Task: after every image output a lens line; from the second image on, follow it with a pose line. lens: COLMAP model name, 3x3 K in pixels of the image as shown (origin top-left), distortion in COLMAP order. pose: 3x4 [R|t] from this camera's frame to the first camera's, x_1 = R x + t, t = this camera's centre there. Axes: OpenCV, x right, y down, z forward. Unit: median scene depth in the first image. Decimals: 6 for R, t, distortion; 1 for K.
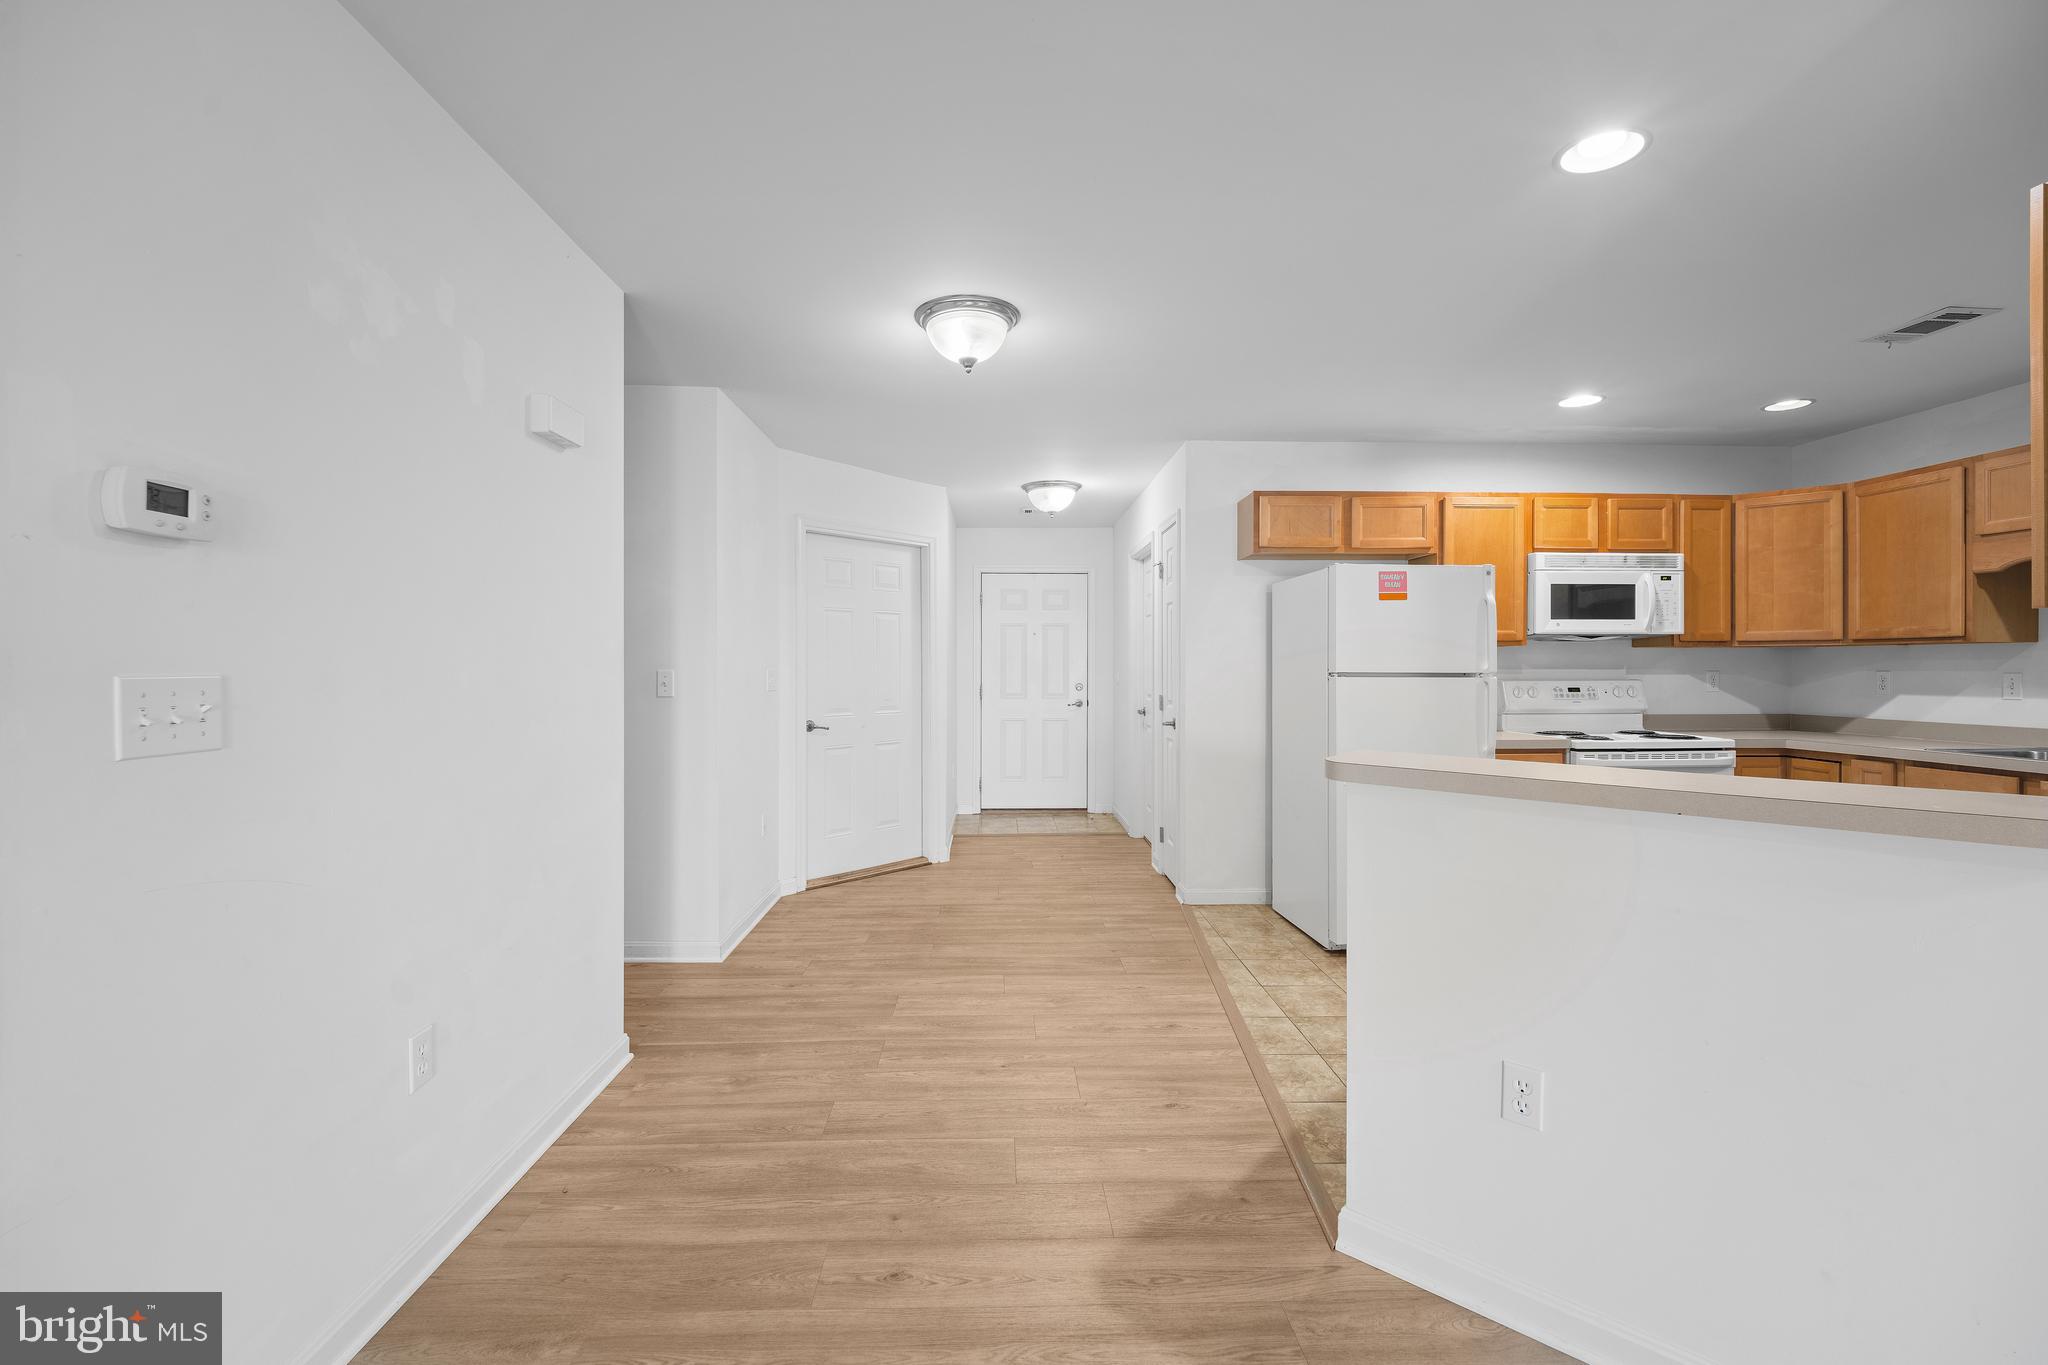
lens RADIAL K [[846.6, 0, 1034.7], [0, 846.6, 664.5], [0, 0, 1]] dist [-0.007164, -0.004595]
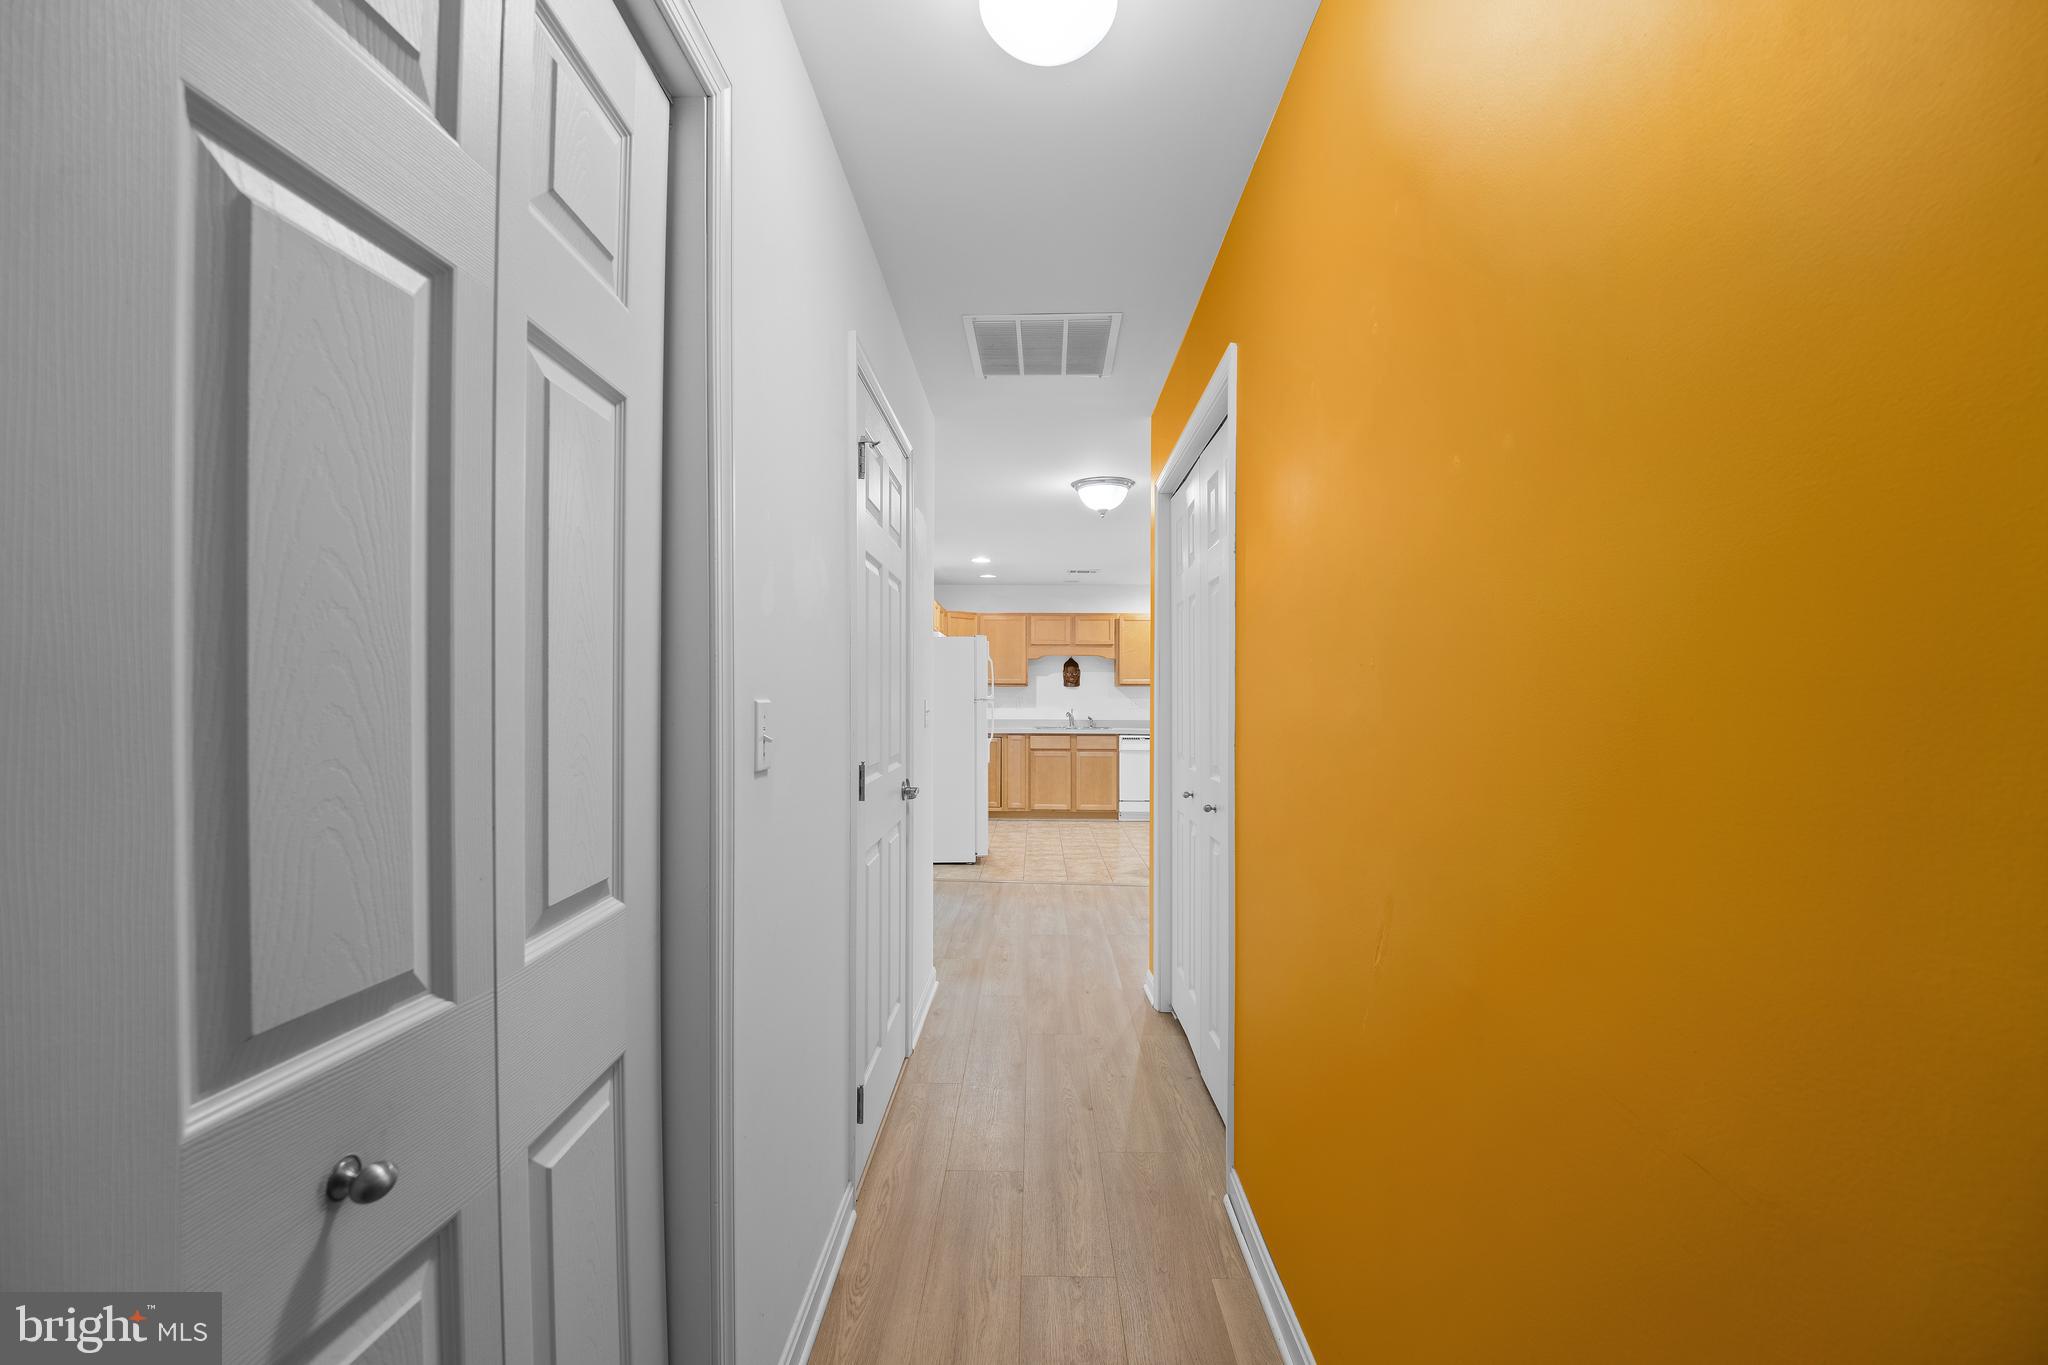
lens RADIAL K [[846.6, 0, 1016.0], [0, 846.6, 685.2], [0, 0, 1]] dist [-0.007164, -0.004595]
pose [[0.059735, 0.013045, 0.998129, -1.198204], [-0.007503, 0.999892, -0.012619, 0.002476], [-0.998186, -0.006735, 0.059826, 0.732397]]
